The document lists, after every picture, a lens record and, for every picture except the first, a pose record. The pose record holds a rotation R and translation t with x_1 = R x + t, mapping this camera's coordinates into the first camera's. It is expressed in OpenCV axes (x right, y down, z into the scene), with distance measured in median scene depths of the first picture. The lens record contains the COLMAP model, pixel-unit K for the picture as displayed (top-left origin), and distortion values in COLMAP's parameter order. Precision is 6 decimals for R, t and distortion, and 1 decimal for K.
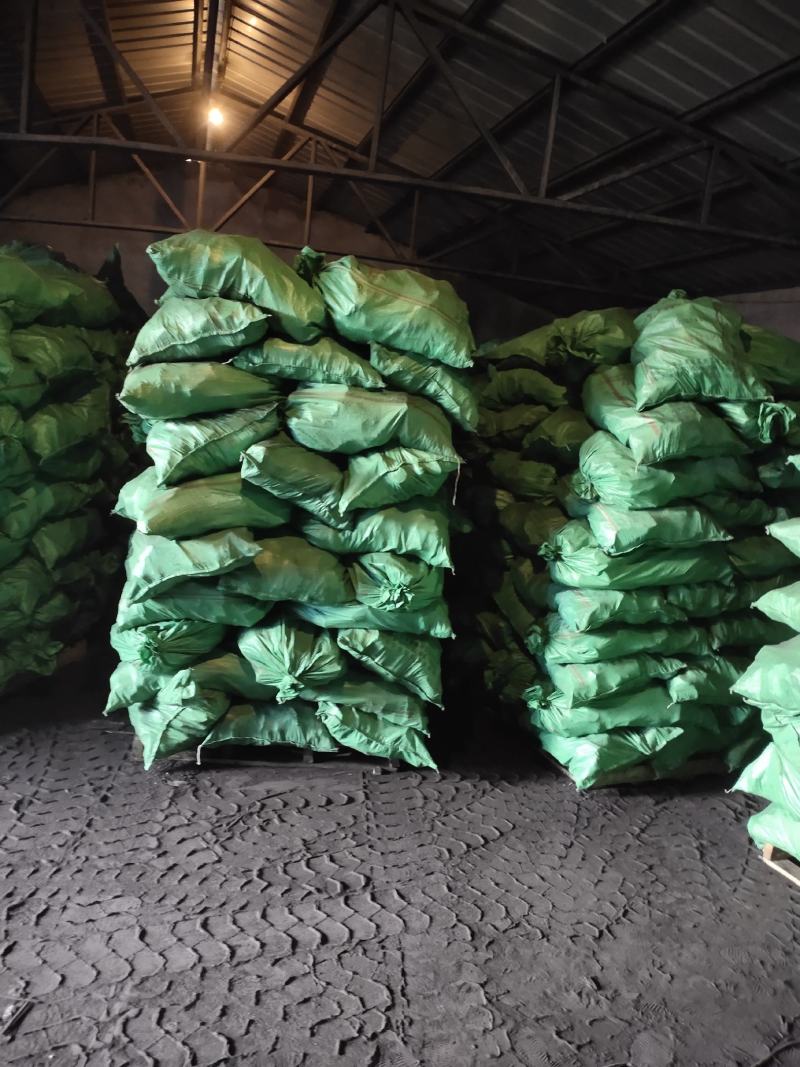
lens RADIAL K [[875.8, 0, 400.0], [0, 875.8, 533.5], [0, 0, 1]] dist [0.142987, -0.243513]
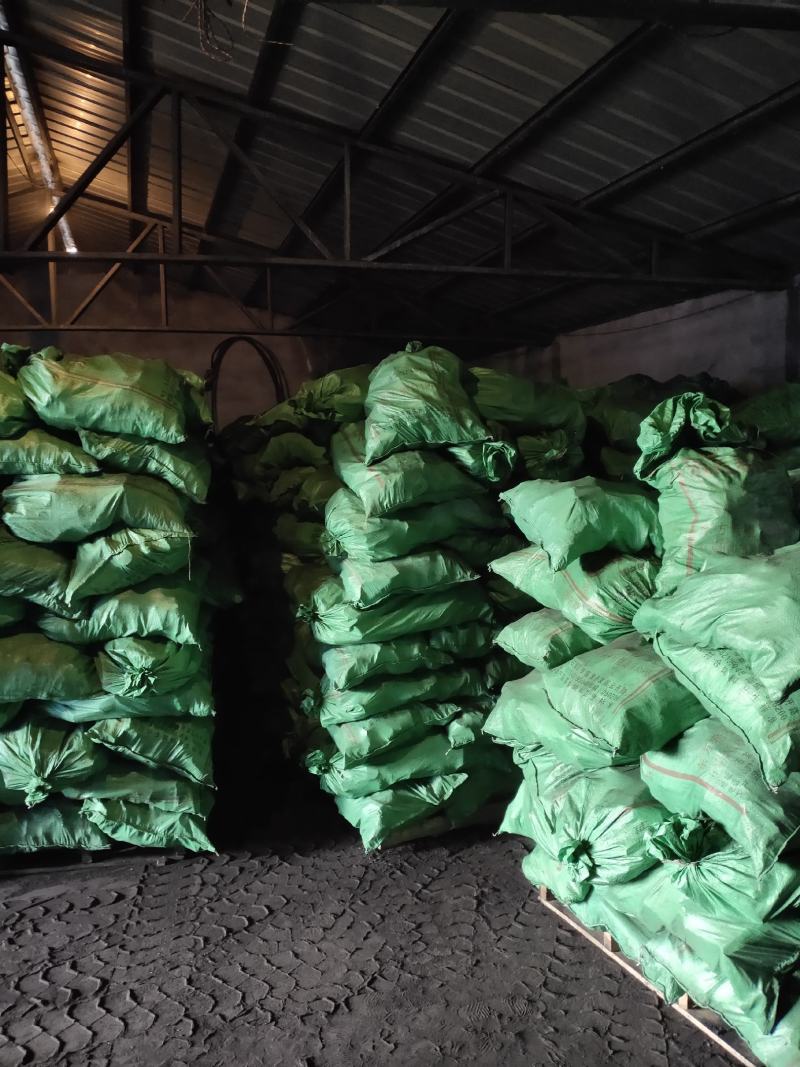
lens RADIAL K [[875.8, 0, 400.0], [0, 875.8, 533.5], [0, 0, 1]] dist [0.142987, -0.243513]
pose [[0.992069, -0.122976, 0.026005, 0.271601], [0.124340, 0.990440, -0.059727, 0.004445], [-0.018412, 0.062487, 0.997876, 0.000609]]
